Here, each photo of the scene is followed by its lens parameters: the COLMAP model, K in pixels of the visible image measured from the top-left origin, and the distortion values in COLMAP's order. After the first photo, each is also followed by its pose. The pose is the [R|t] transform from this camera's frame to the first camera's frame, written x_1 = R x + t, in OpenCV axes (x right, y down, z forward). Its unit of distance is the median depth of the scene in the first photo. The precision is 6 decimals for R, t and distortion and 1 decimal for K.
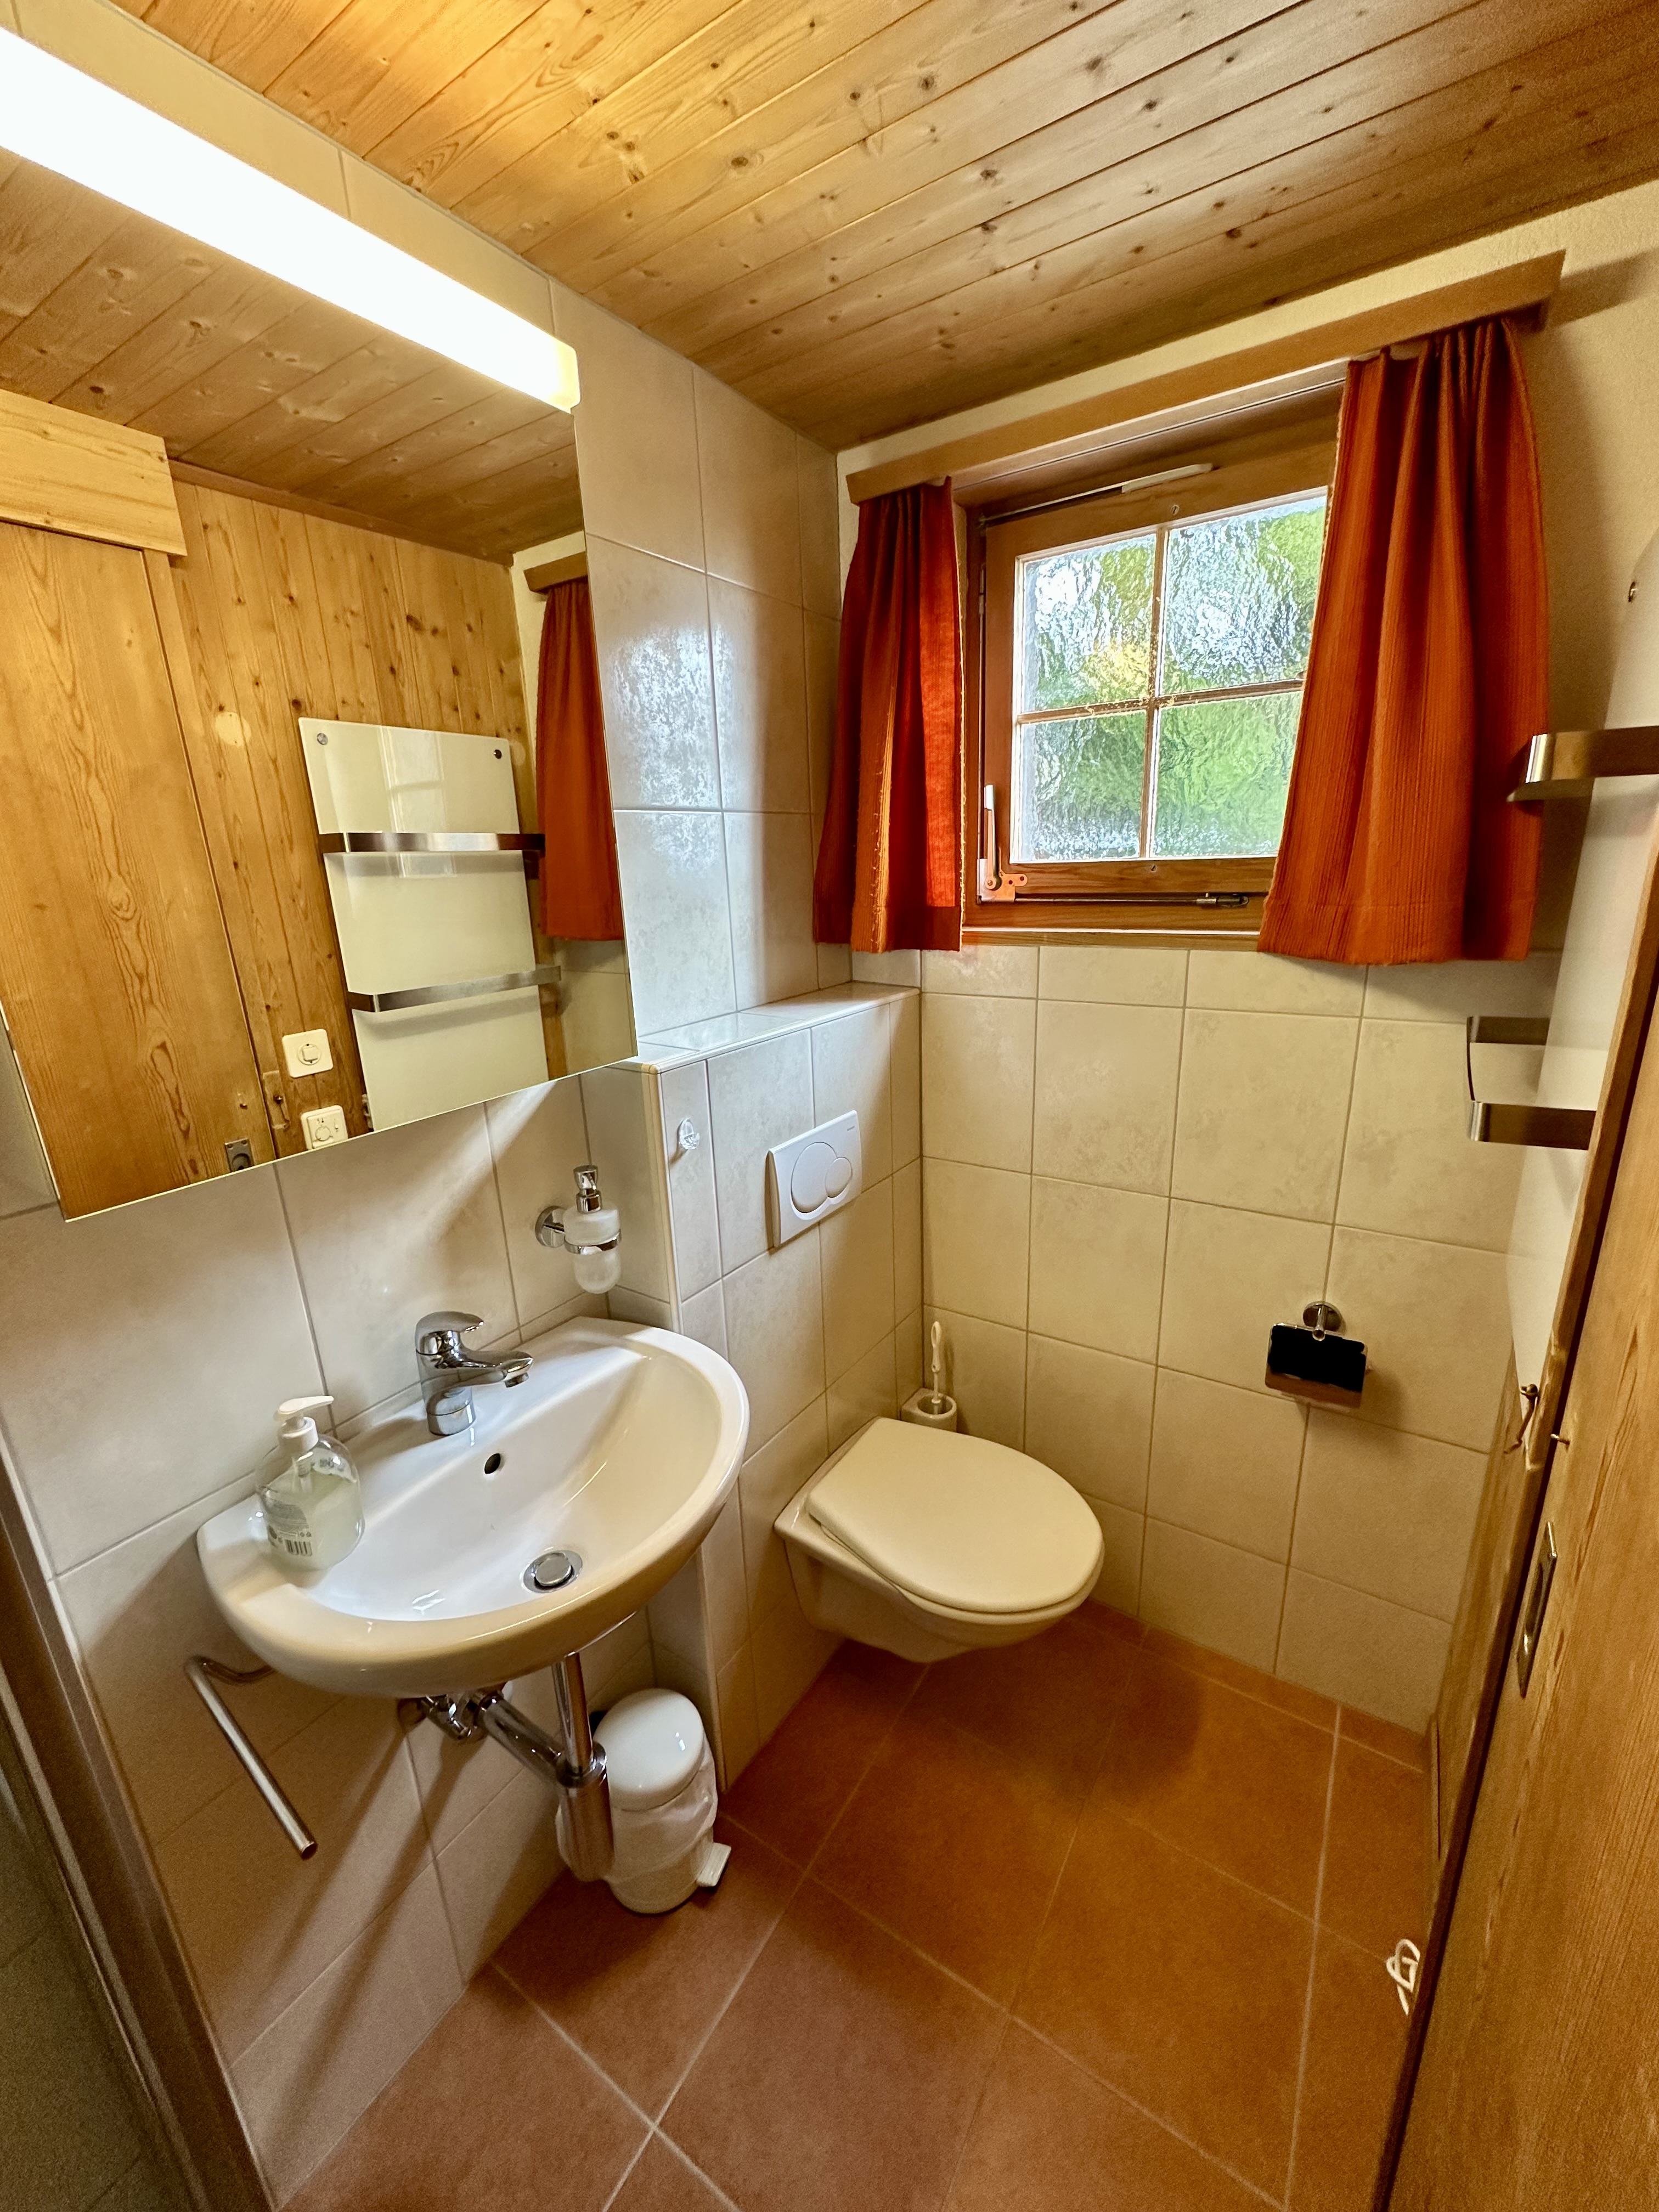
lens RADIAL K [[884.5, 0, 838.1], [0, 884.5, 1112.8], [0, 0, 1]] dist [0.001923, 0.000192]
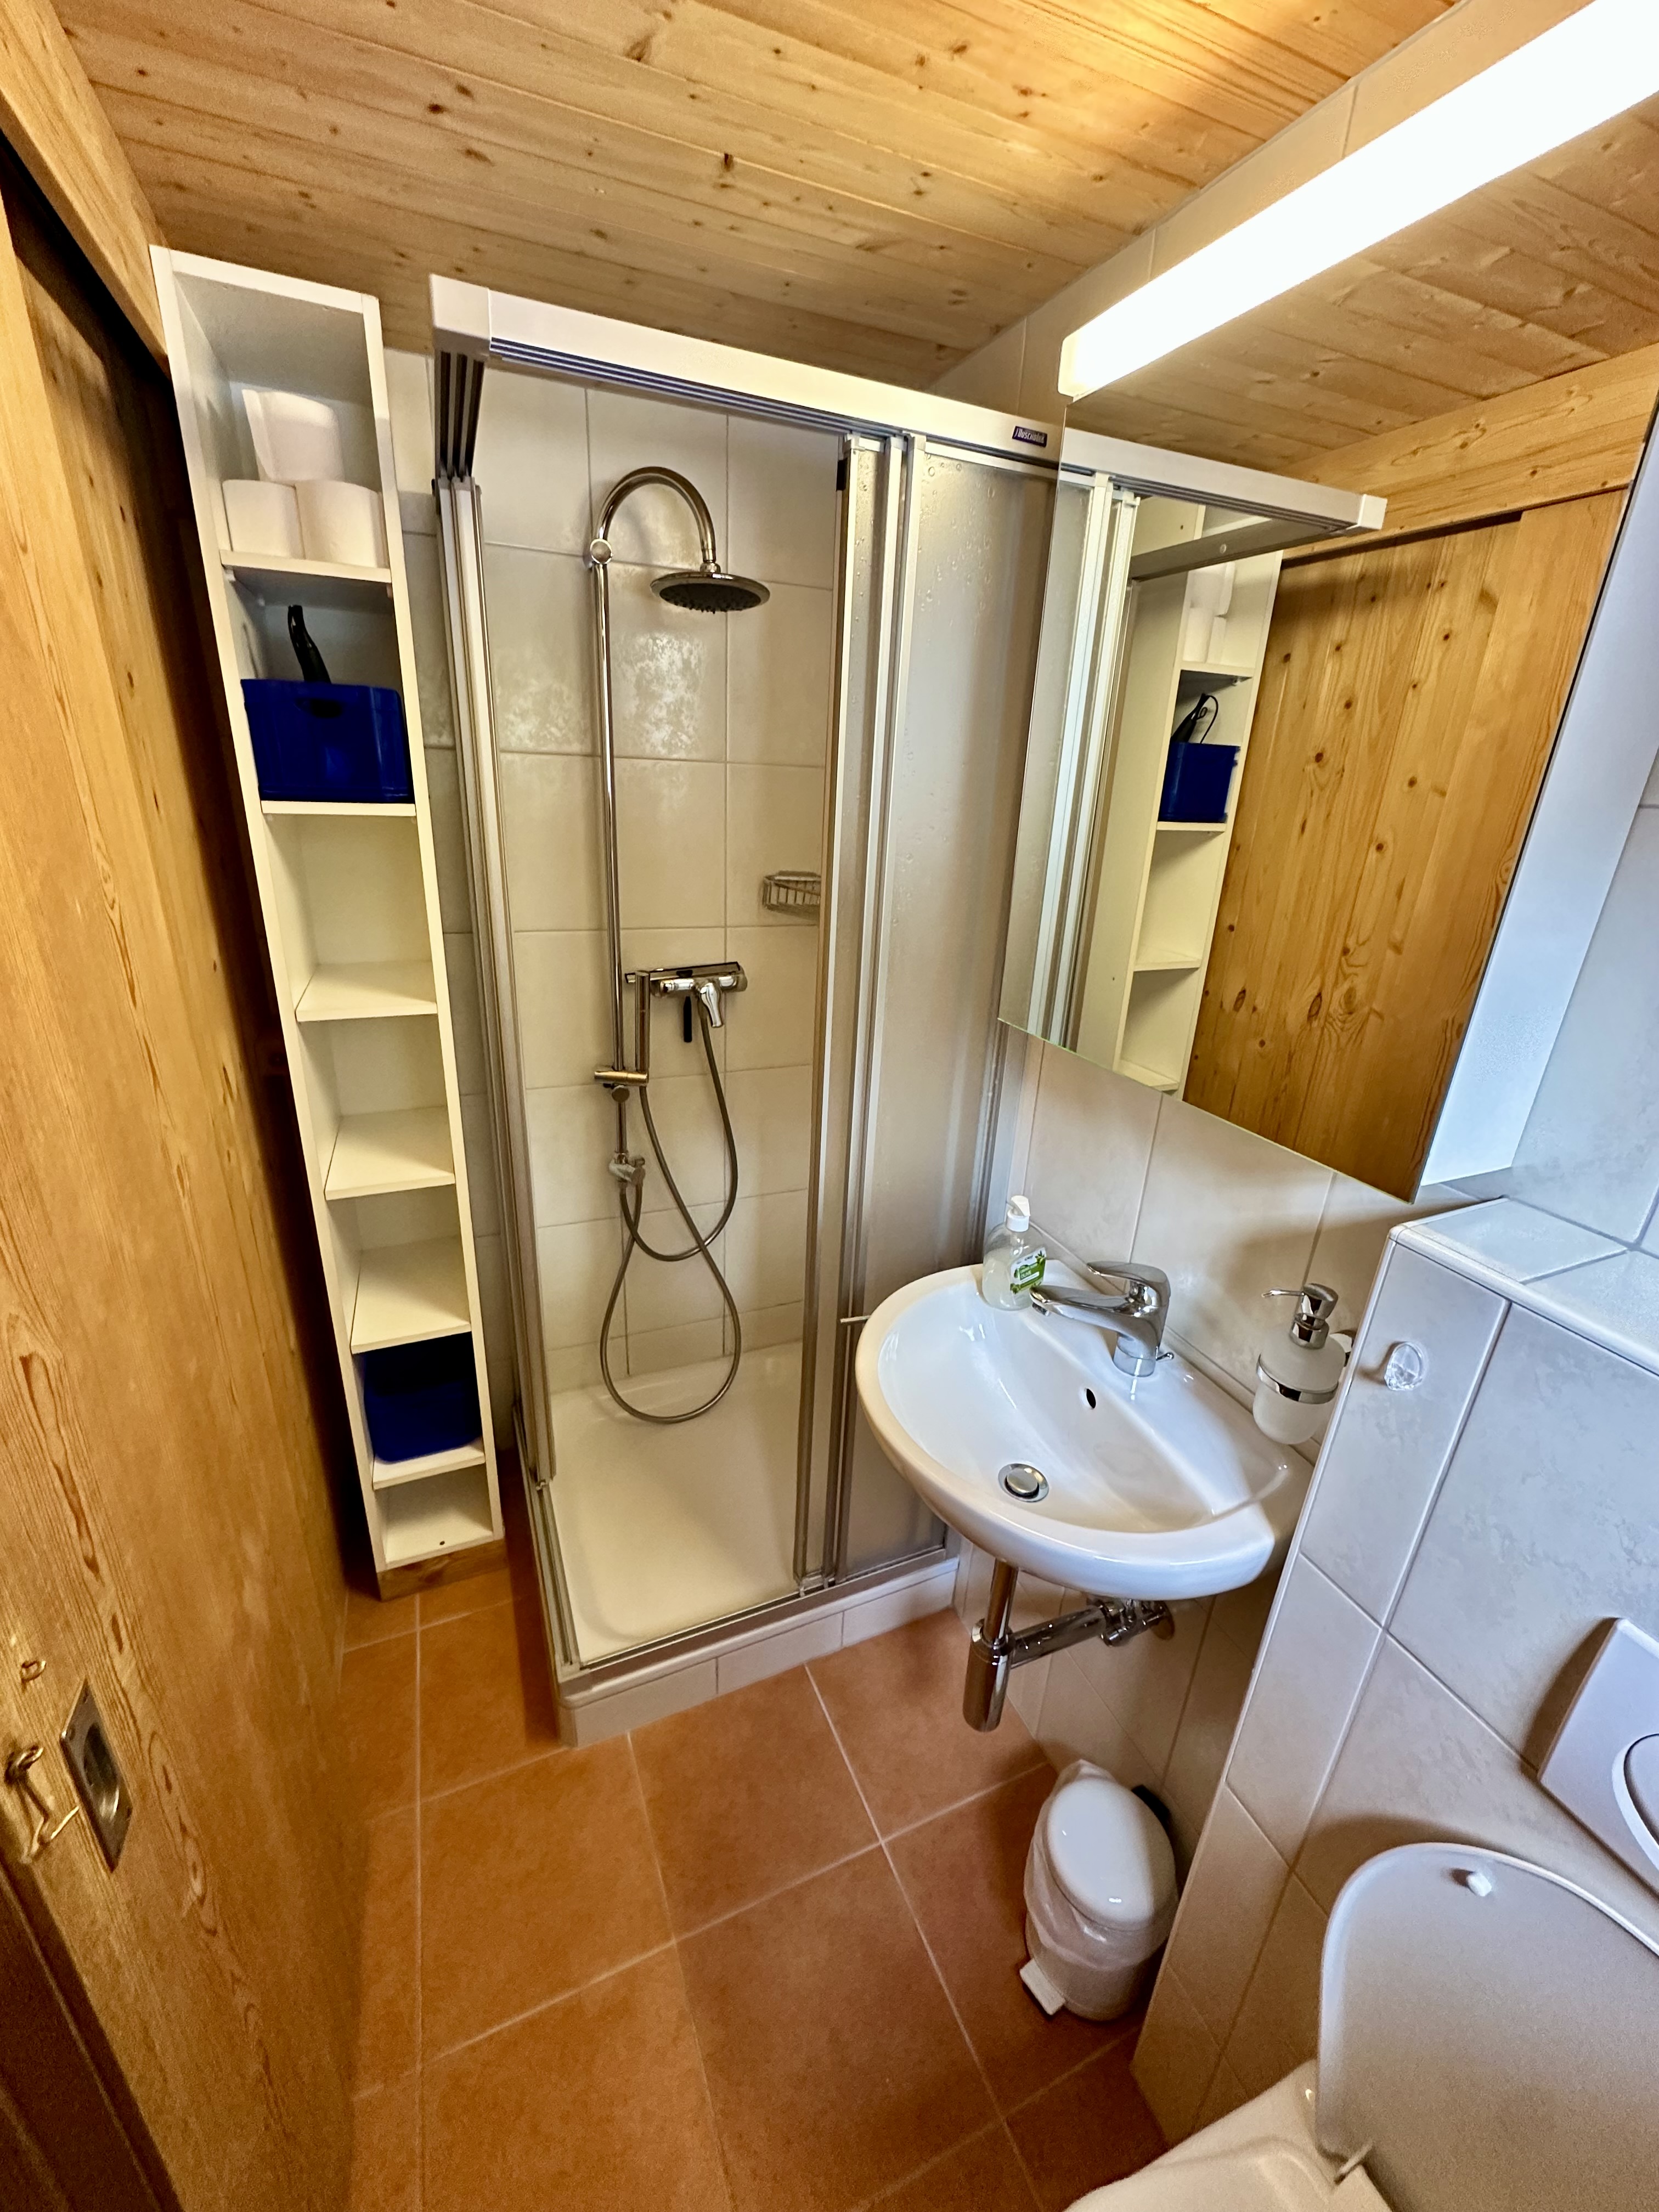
lens RADIAL K [[884.5, 0, 833.1], [0, 884.5, 1108.7], [0, 0, 1]] dist [0.001923, 0.000192]
pose [[-0.549672, 0.309707, -0.775849, 0.446994], [-0.248791, 0.825904, 0.505951, -0.325207], [0.797473, 0.471132, -0.376924, 0.840475]]
